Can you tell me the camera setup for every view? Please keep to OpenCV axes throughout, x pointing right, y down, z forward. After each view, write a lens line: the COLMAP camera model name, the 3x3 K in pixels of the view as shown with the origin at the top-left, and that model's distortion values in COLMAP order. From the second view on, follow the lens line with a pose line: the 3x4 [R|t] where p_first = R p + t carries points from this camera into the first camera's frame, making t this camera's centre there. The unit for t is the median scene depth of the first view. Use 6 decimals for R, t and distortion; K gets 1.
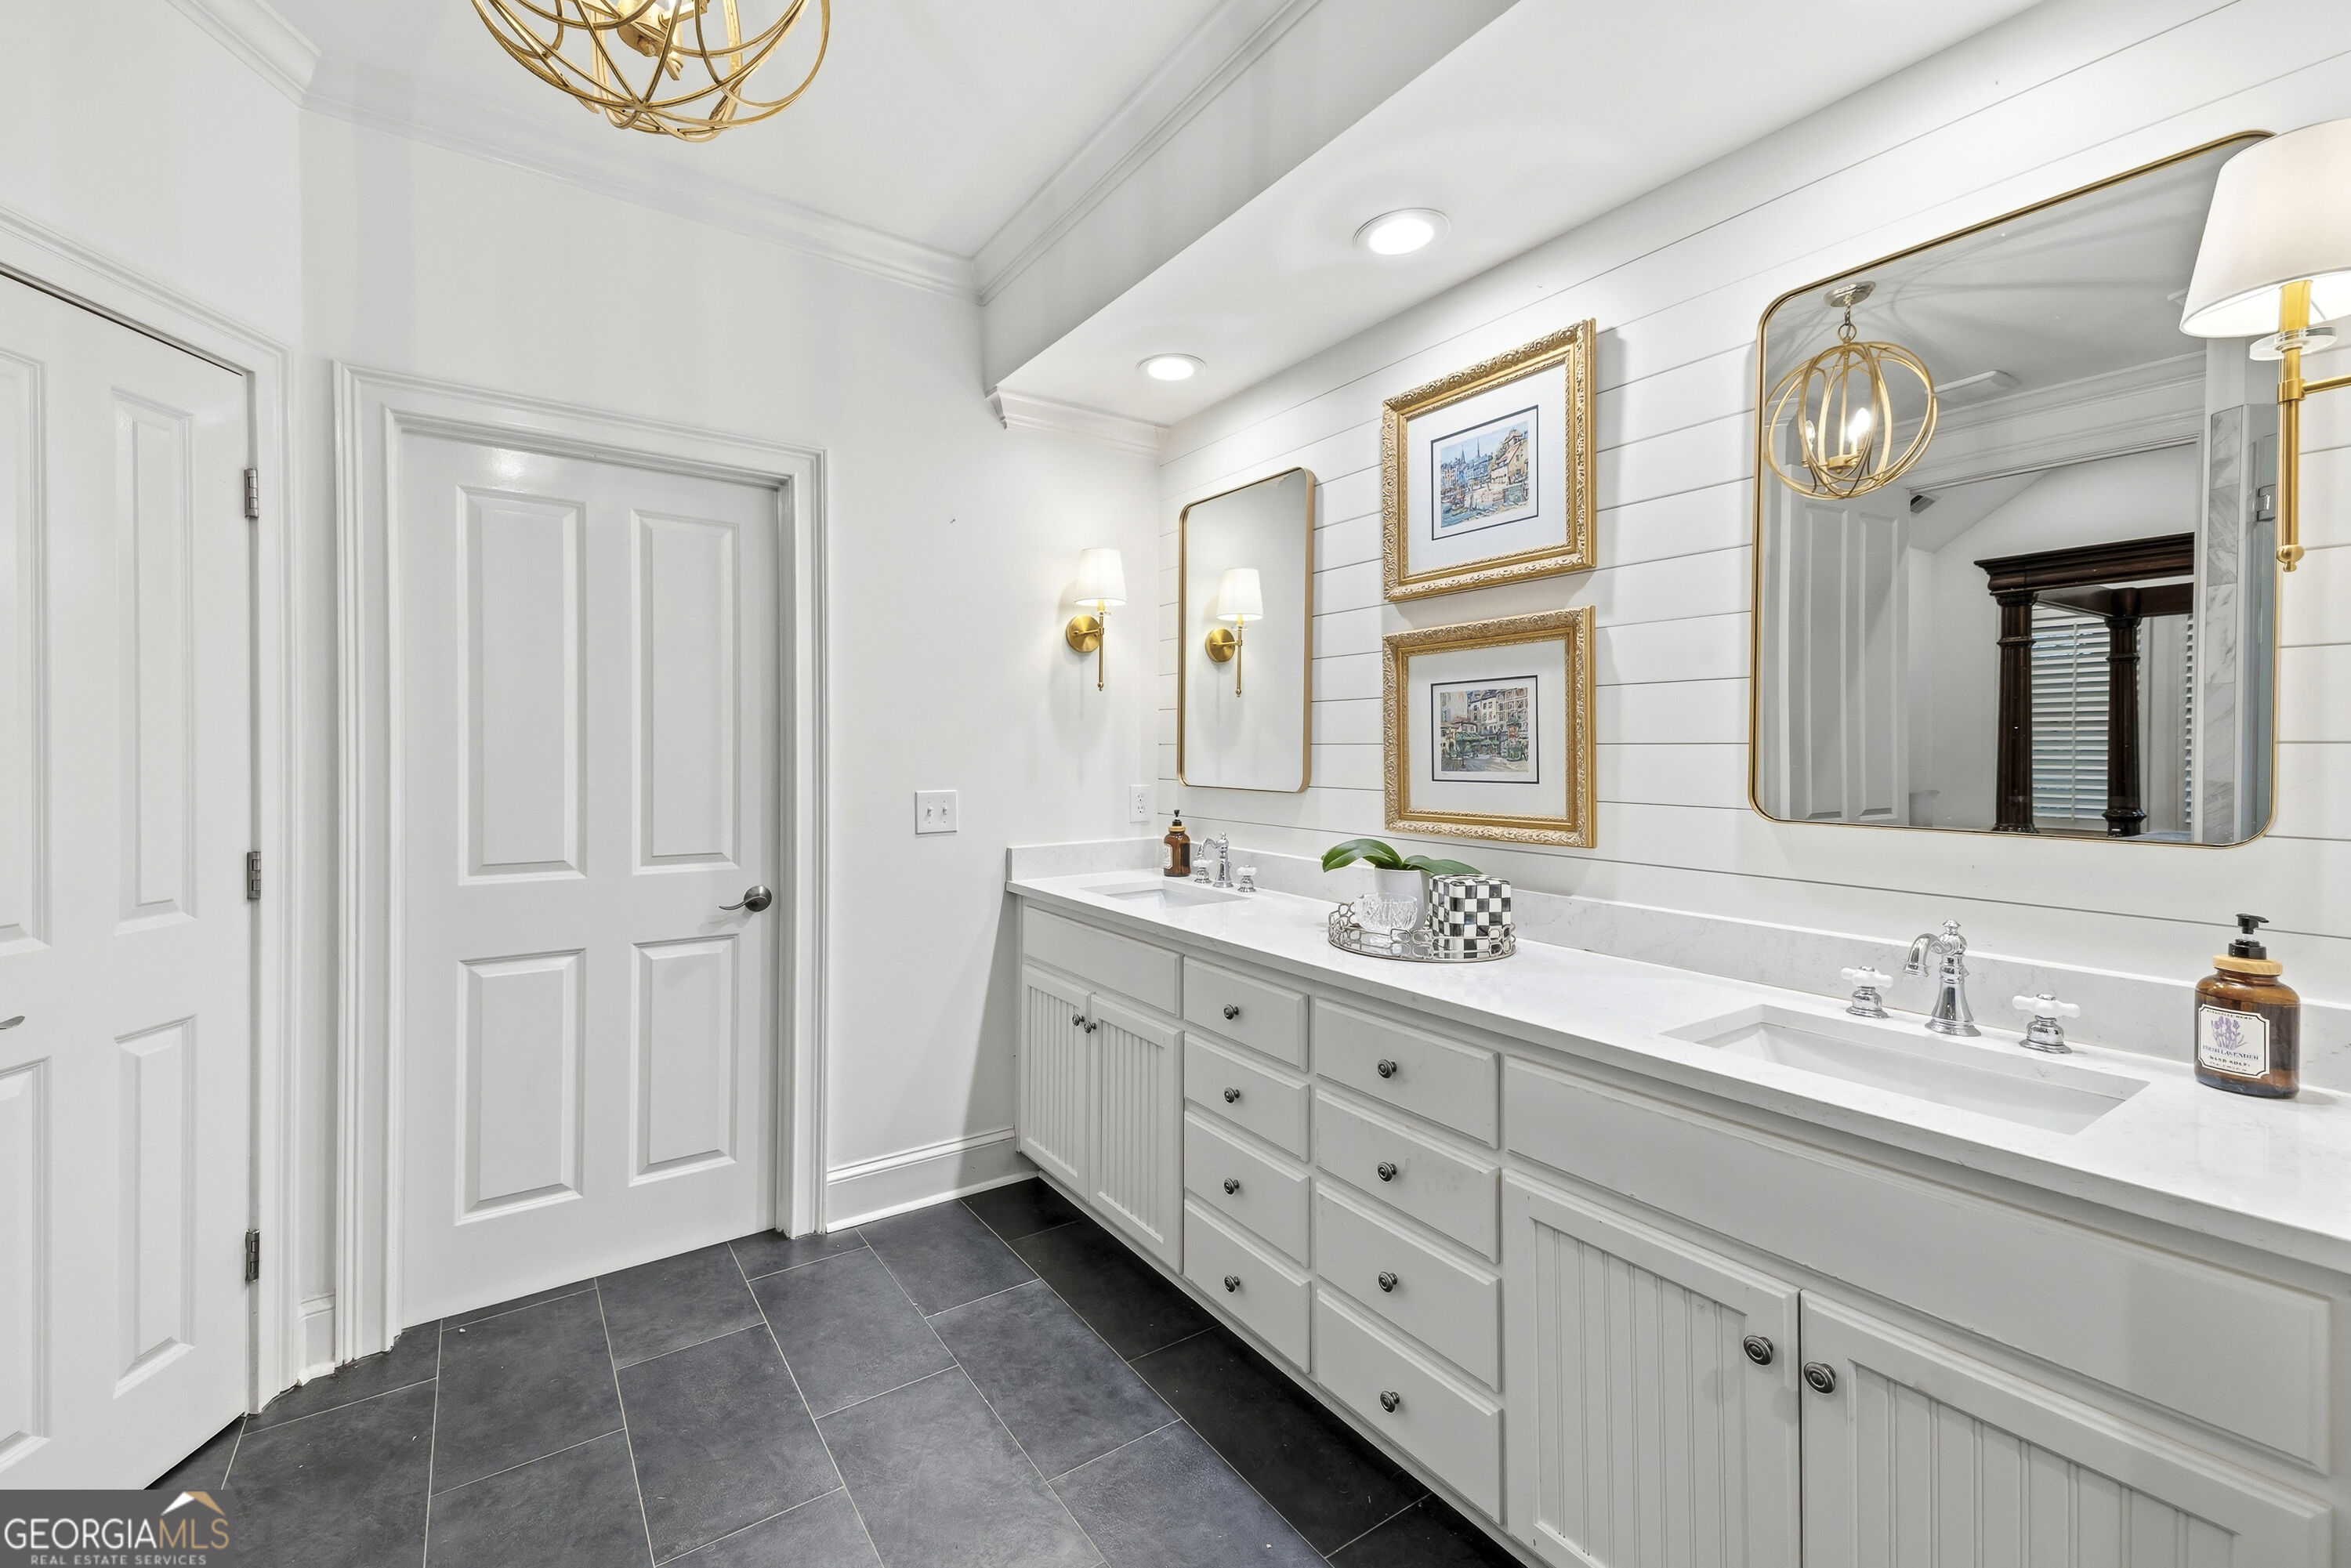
lens RADIAL K [[988.1, 0, 1166.2], [0, 988.1, 777.2], [0, 0, 1]] dist [0.054900, -0.020392]
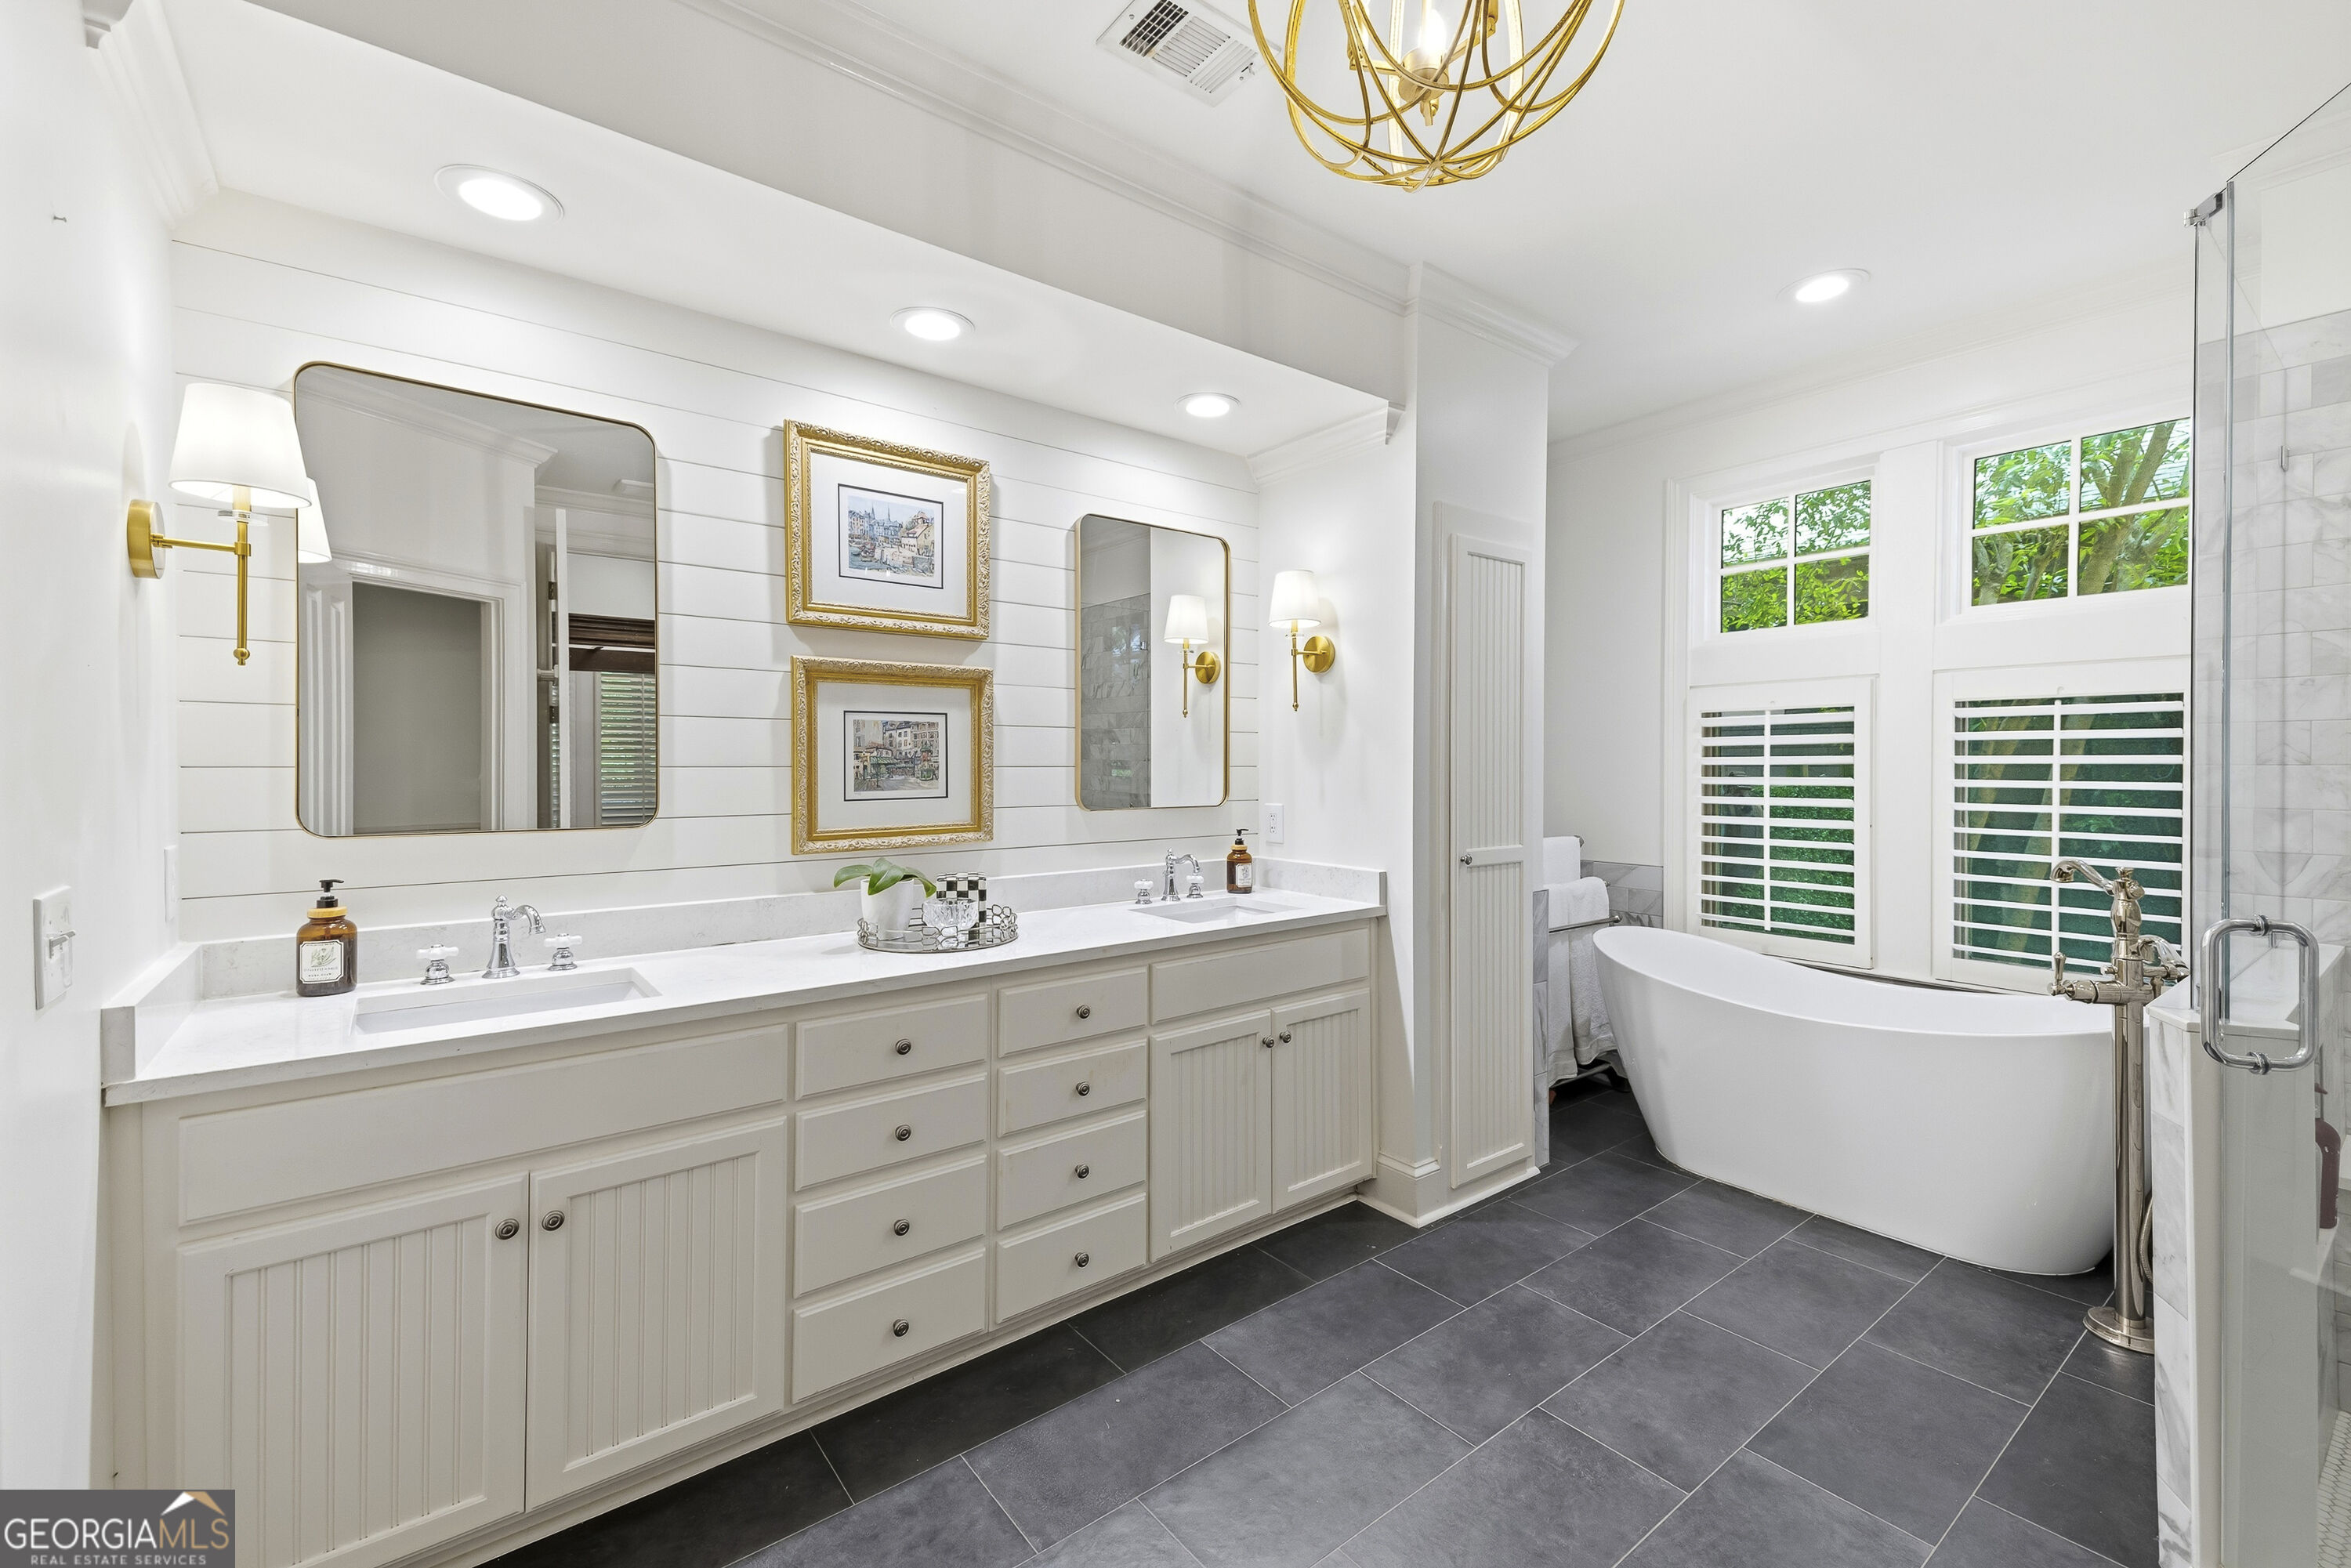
lens RADIAL K [[988.1, 0, 1166.2], [0, 988.1, 777.2], [0, 0, 1]] dist [0.054900, -0.020392]
pose [[-0.069798, -0.024622, 0.997257, -0.892089], [0.023285, 0.999383, 0.026304, -0.045346], [-0.997289, 0.025057, -0.069182, 0.781350]]
